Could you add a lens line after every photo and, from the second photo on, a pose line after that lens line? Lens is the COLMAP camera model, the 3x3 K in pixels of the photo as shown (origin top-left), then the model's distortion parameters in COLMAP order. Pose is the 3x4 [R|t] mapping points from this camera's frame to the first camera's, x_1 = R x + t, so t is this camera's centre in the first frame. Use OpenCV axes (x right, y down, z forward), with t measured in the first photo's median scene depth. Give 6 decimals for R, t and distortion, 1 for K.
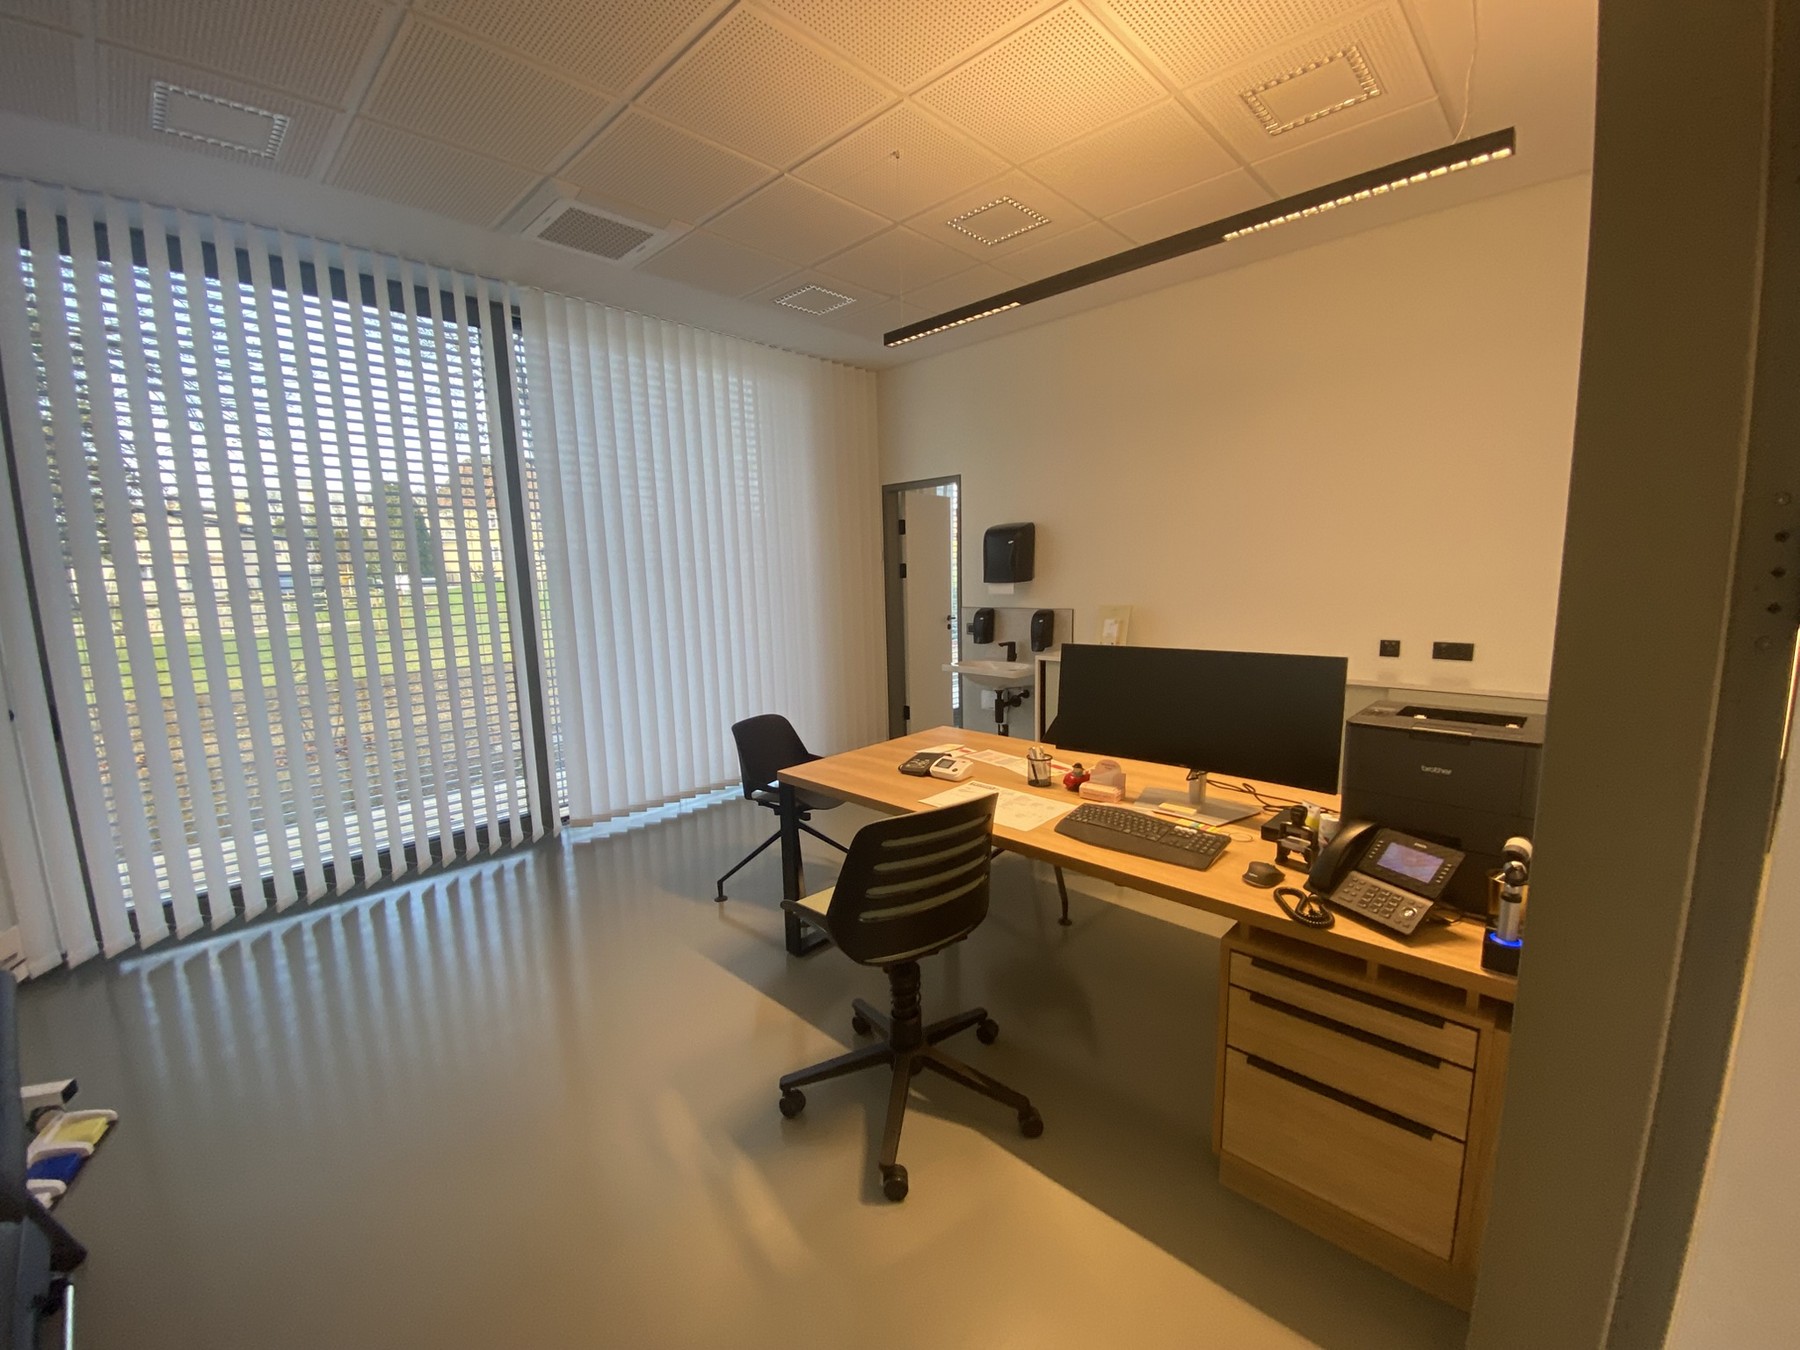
lens RADIAL K [[736.8, 0, 902.3], [0, 736.8, 679.7], [0, 0, 1]] dist [-0.000566, -0.000014]
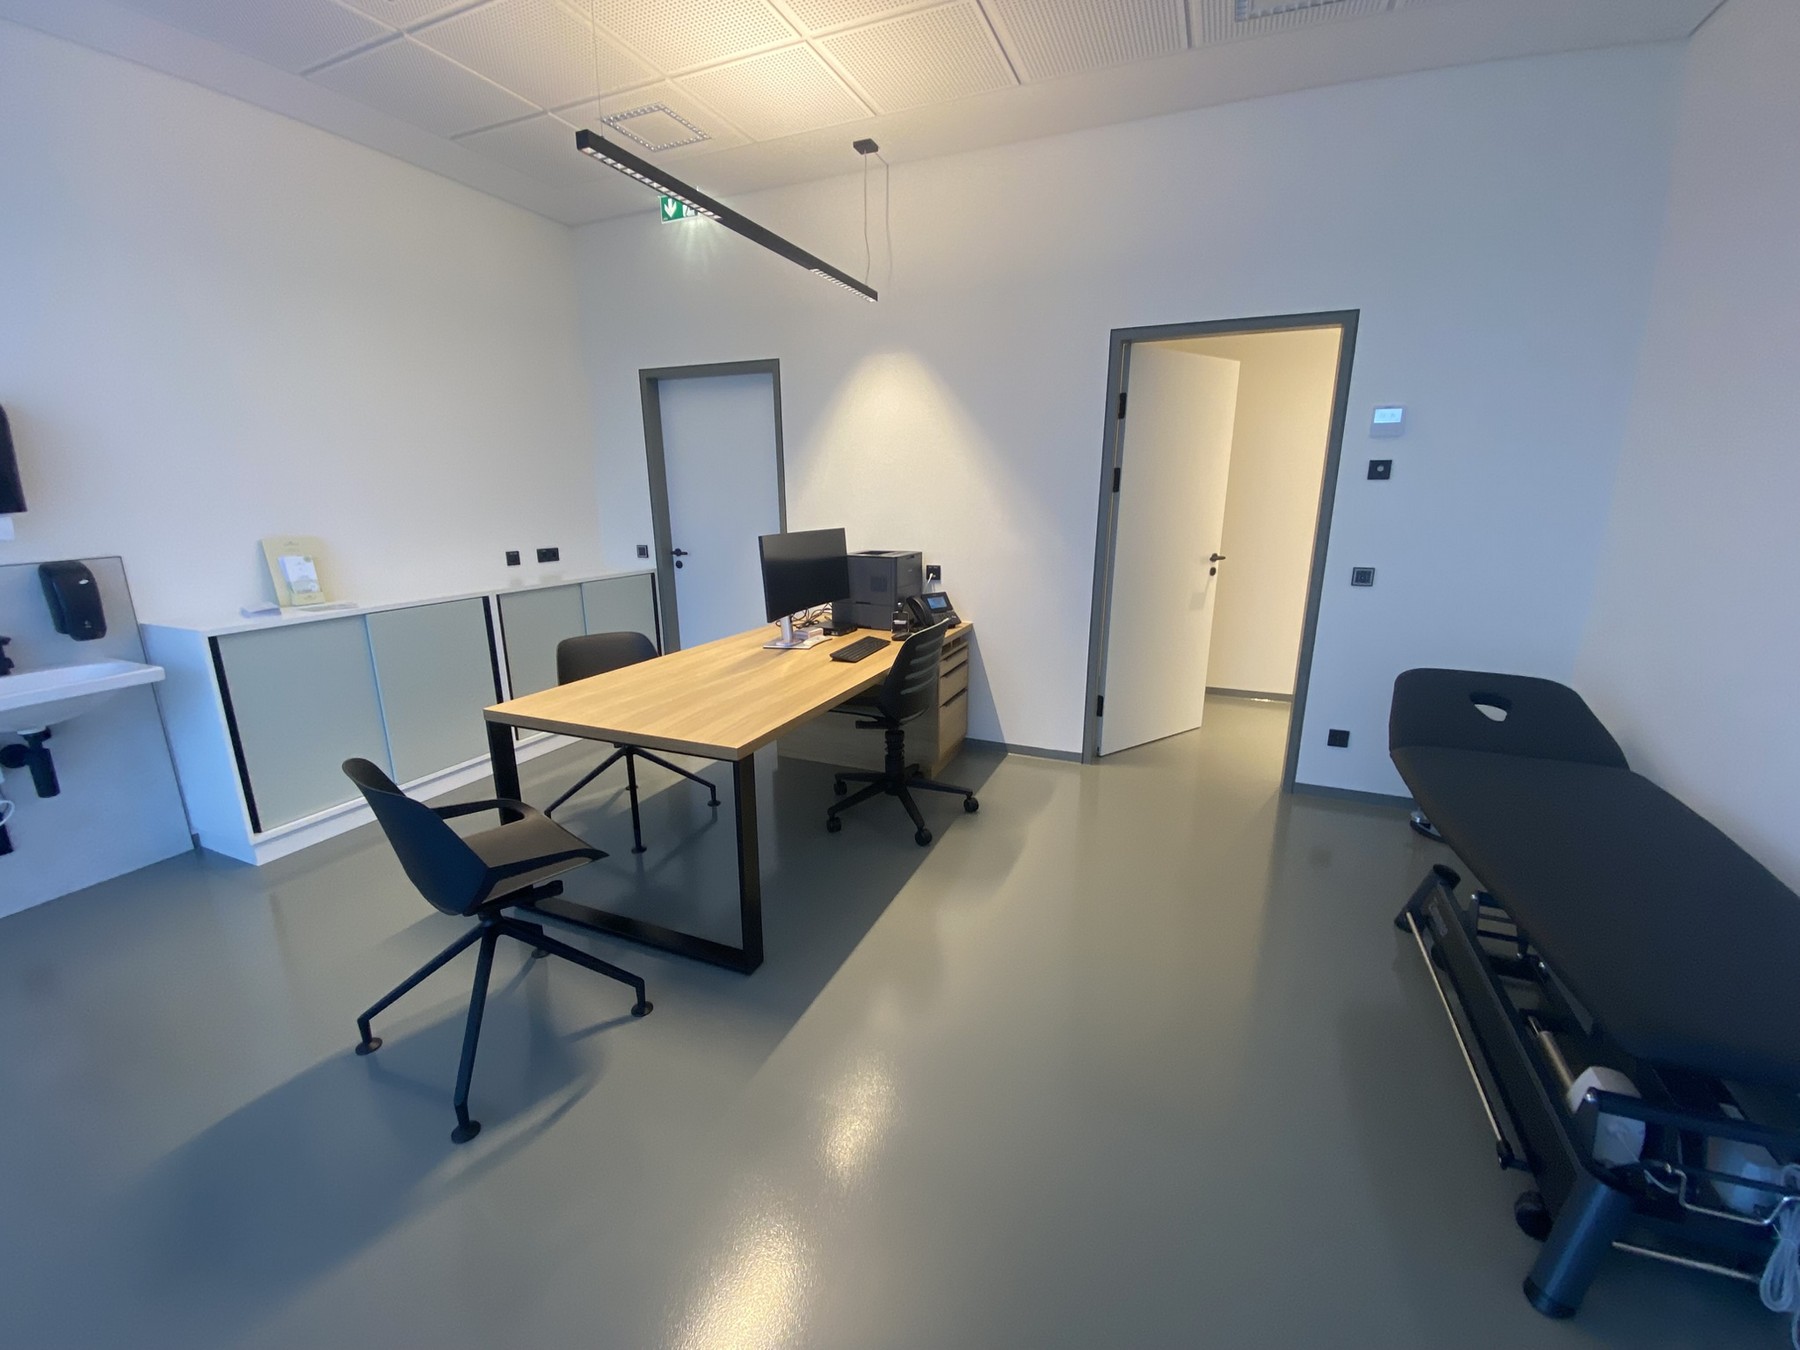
lens RADIAL K [[736.8, 0, 902.7], [0, 736.8, 675.4], [0, 0, 1]] dist [-0.000566, -0.000014]
pose [[-0.340393, -0.205106, 0.917641, -0.749308], [0.154847, 0.950367, 0.269860, -0.091536], [-0.927446, 0.233952, -0.291738, 0.832330]]
